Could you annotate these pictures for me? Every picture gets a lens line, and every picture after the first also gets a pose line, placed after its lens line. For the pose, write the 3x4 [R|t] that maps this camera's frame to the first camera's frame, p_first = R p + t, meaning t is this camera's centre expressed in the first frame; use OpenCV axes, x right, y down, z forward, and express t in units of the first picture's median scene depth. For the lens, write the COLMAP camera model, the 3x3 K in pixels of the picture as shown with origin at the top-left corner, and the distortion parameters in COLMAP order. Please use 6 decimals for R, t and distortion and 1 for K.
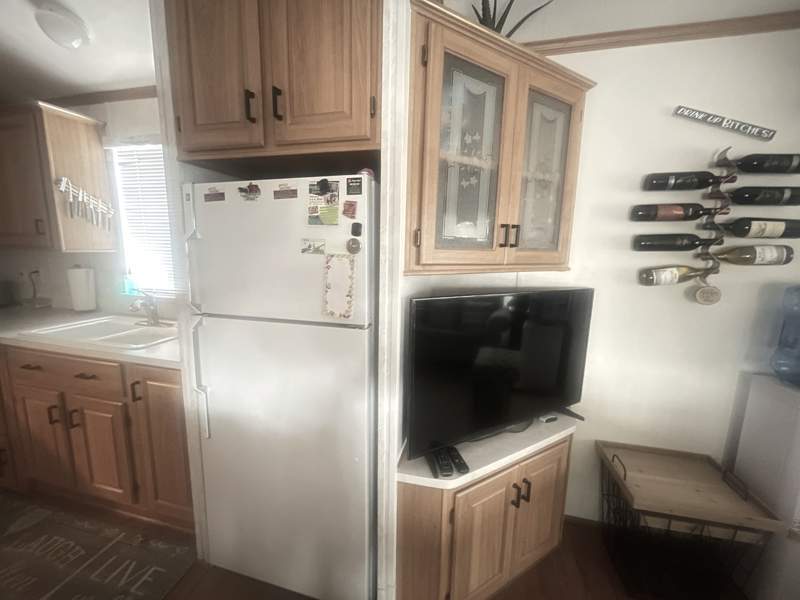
lens RADIAL K [[323.7, 0, 398.5], [0, 323.7, 296.6], [0, 0, 1]] dist [-0.005356, 0.000062]
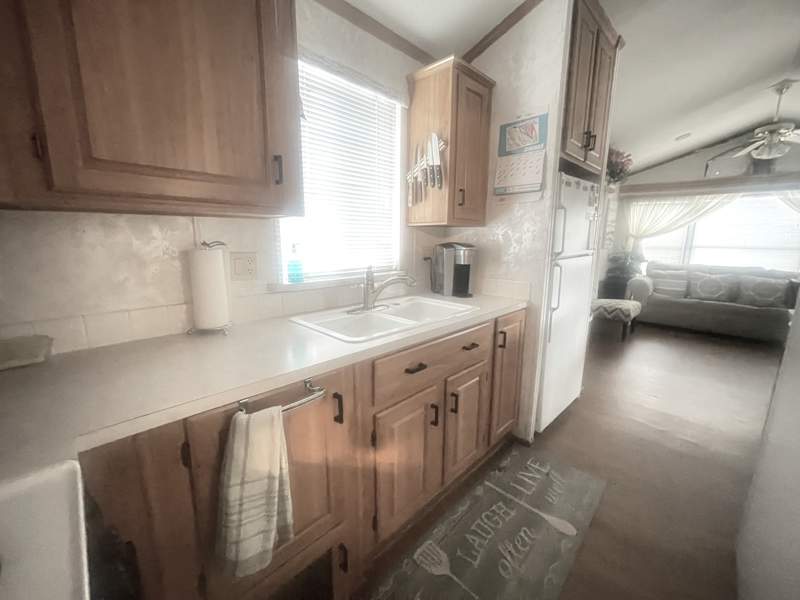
lens RADIAL K [[323.7, 0, 396.1], [0, 323.7, 298.8], [0, 0, 1]] dist [-0.005356, 0.000062]
pose [[0.520078, -0.176484, 0.835687, -2.200416], [0.139114, 0.982858, 0.120988, -0.047473], [-0.842714, 0.053332, 0.535713, 0.779421]]
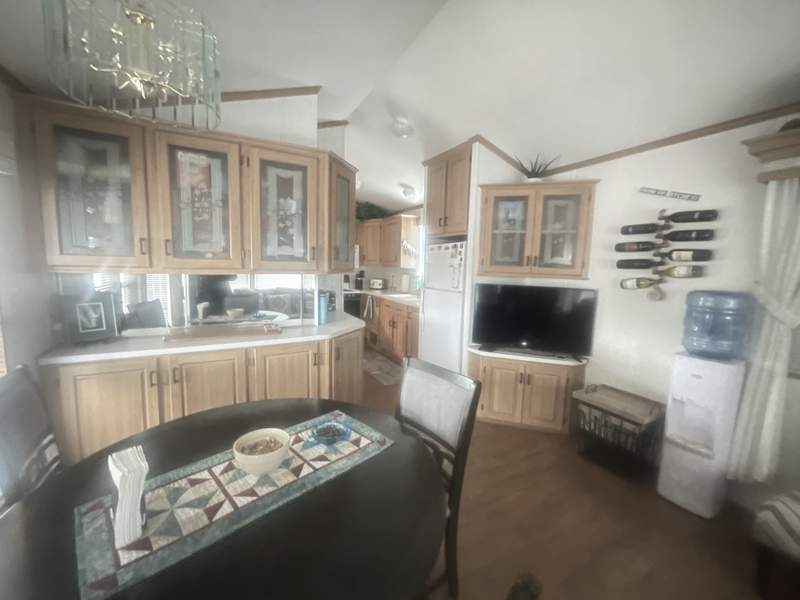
lens RADIAL K [[323.7, 0, 393.7], [0, 323.7, 300.2], [0, 0, 1]] dist [-0.005356, 0.000062]
pose [[0.650714, 0.084617, -0.754594, 1.410841], [-0.132068, 0.991237, -0.002735, 0.209556], [0.747750, 0.101438, 0.656186, -1.135907]]
